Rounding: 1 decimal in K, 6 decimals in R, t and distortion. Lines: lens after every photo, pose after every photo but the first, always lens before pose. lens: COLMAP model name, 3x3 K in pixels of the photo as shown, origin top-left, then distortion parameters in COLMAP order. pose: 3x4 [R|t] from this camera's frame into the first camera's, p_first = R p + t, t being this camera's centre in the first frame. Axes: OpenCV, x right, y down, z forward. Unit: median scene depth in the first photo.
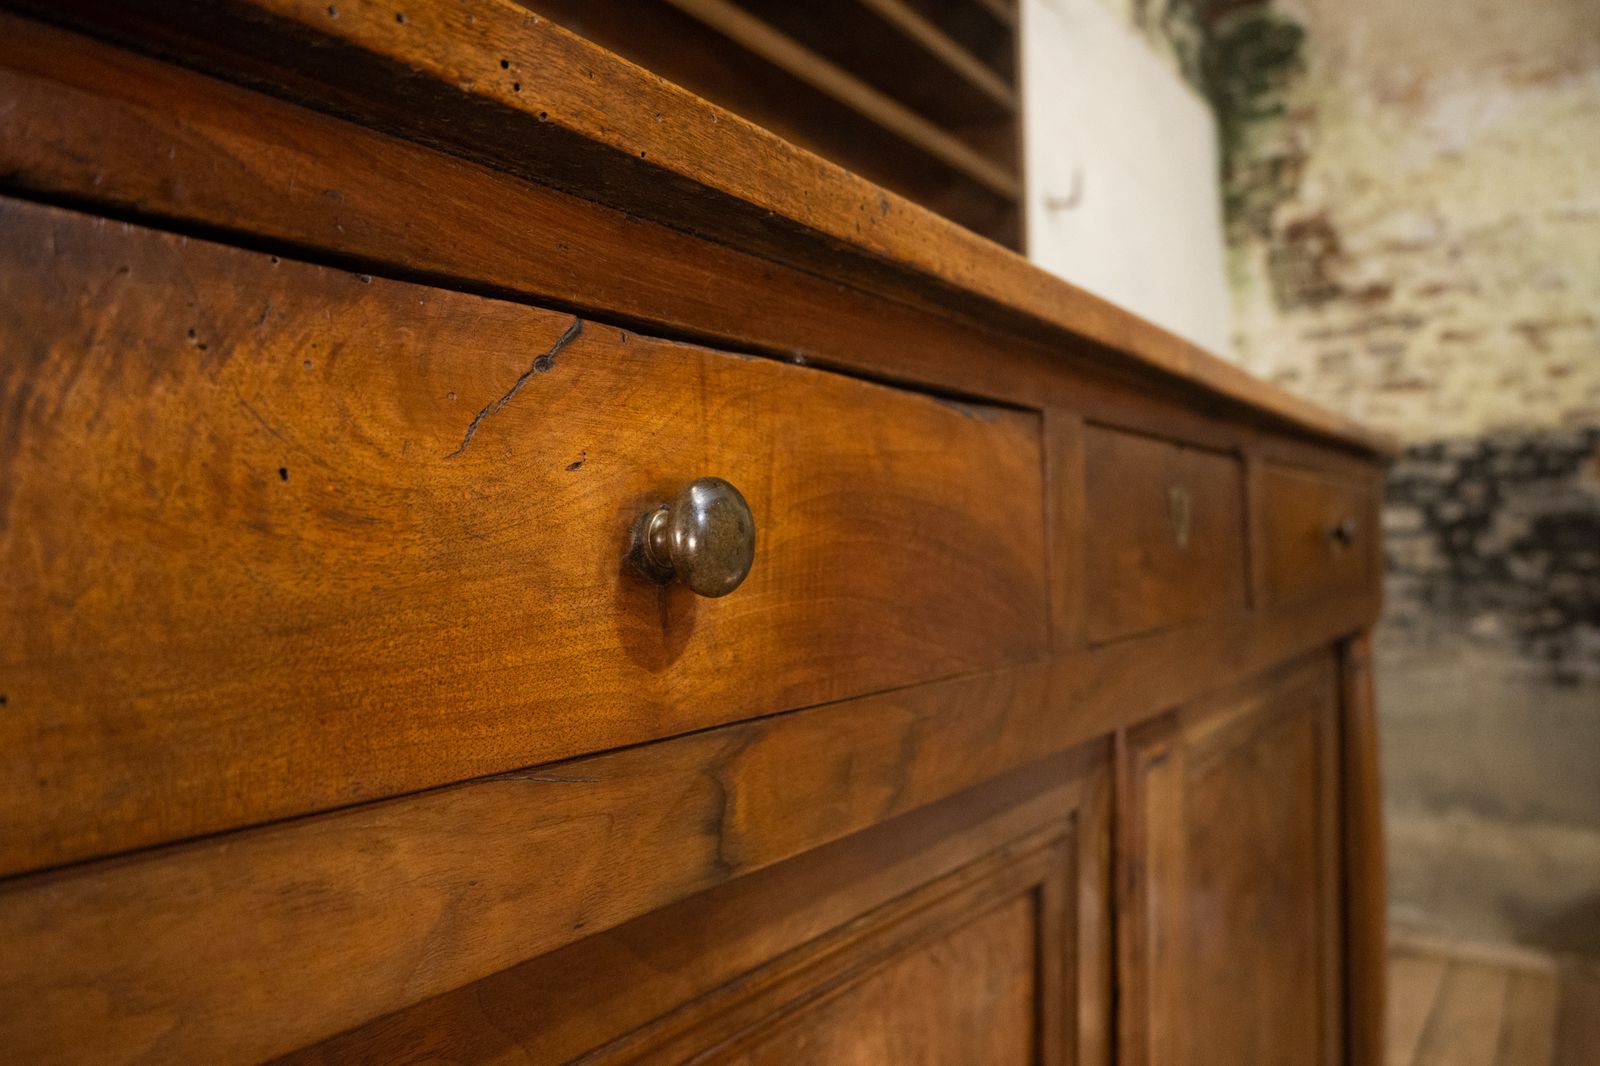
lens RADIAL K [[1097.7, 0, 788.4], [0, 1097.7, 529.5], [0, 0, 1]] dist [-0.006673, 0.000044]
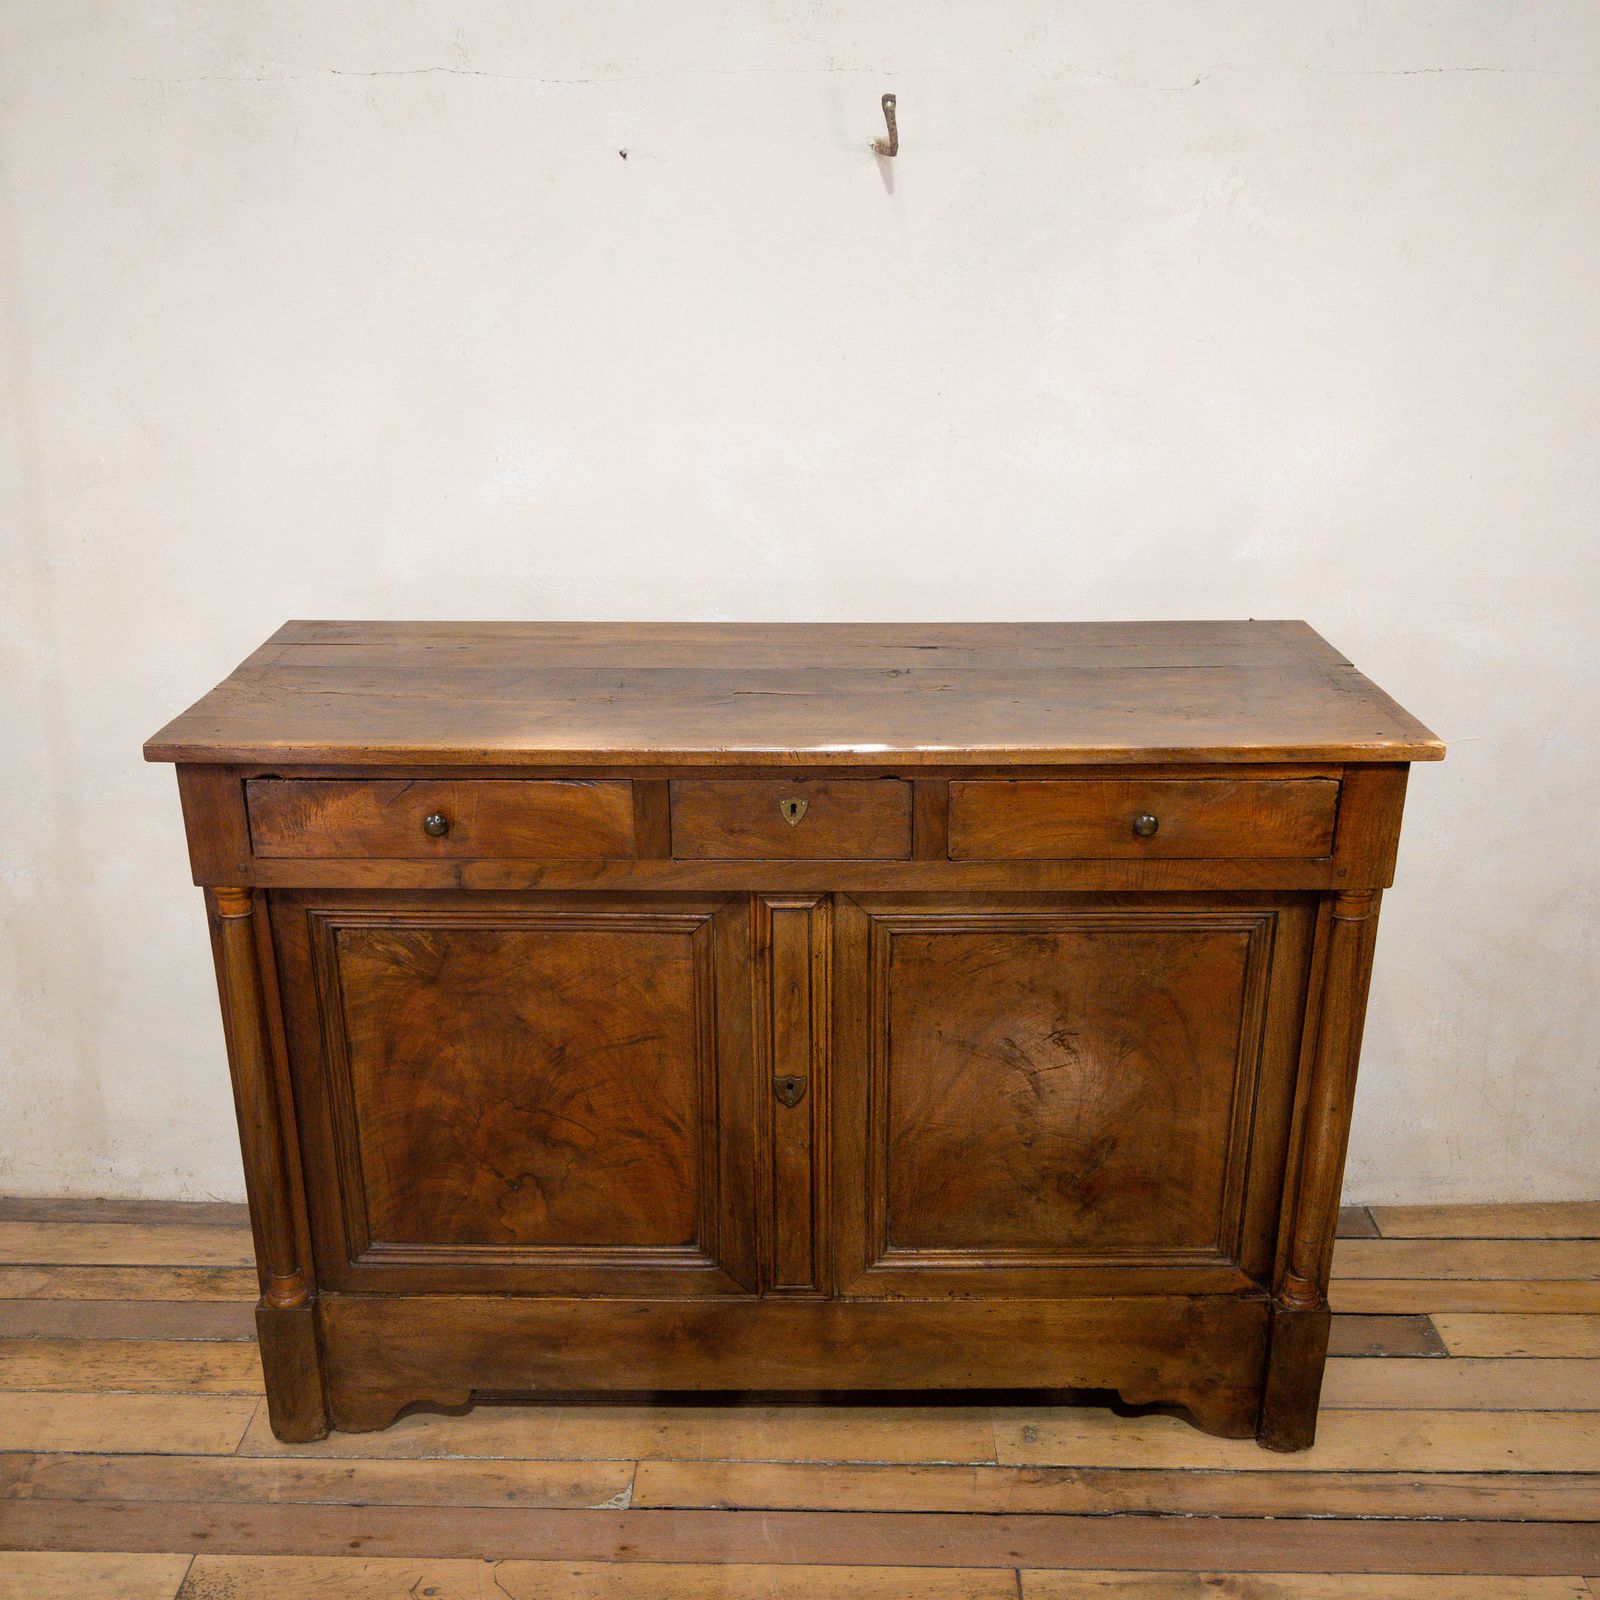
lens RADIAL K [[1627.4, 0, 795.2], [0, 1627.4, 793.7], [0, 0, 1]] dist [0.008028, 0.000000]
pose [[0.588550, 0.298325, -0.751406, 0.545368], [0.004413, 0.928228, 0.371985, -0.244350], [0.808449, -0.222248, 0.544992, -0.143837]]
